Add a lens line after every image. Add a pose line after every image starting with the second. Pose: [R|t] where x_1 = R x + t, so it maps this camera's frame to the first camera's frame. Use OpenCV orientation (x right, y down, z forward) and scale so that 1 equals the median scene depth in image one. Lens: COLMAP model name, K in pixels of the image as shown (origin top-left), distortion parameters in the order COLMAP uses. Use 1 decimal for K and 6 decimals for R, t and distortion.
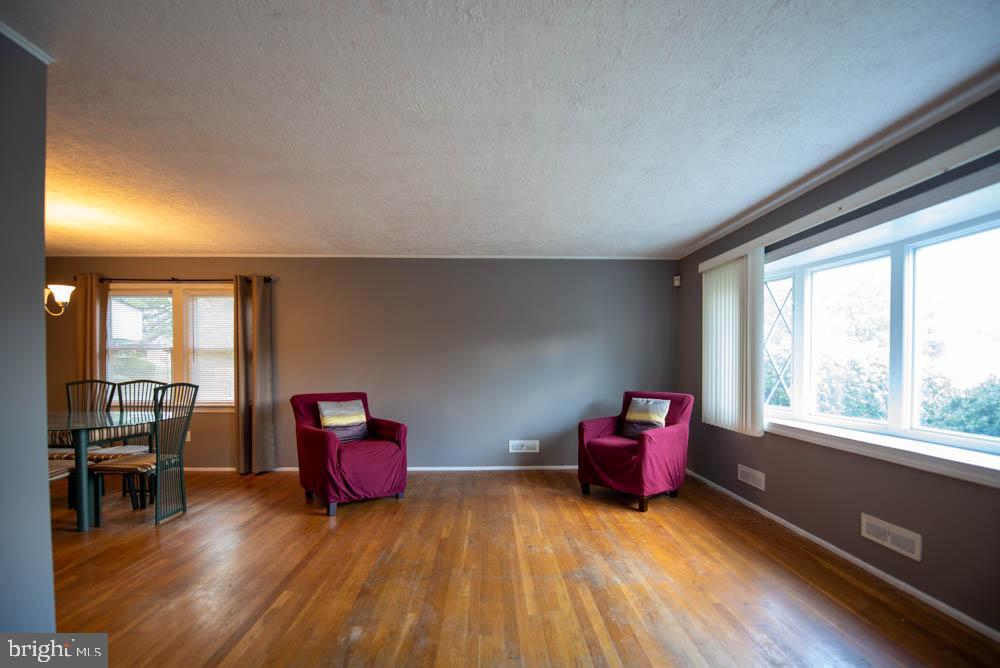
lens RADIAL K [[411.7, 0, 505.2], [0, 411.7, 361.3], [0, 0, 1]] dist [-0.021819, 0.000190]
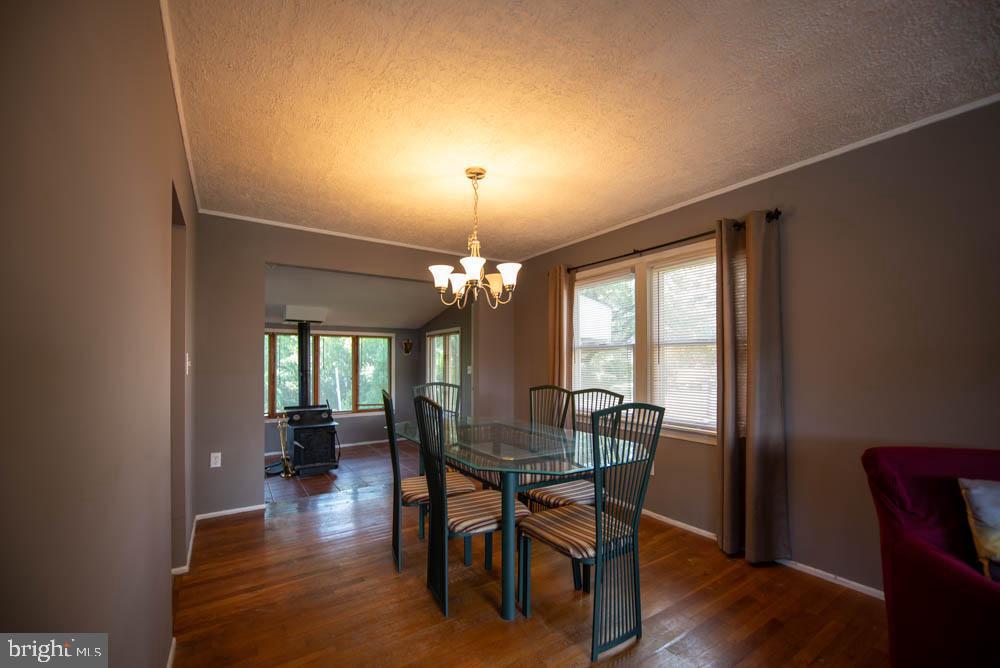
lens RADIAL K [[411.7, 0, 505.2], [0, 411.7, 361.3], [0, 0, 1]] dist [-0.021819, 0.000190]
pose [[0.519386, -0.003393, -0.854533, -0.368876], [-0.002113, 0.999984, -0.005254, 0.002452], [0.854537, 0.004534, 0.519371, 0.495857]]
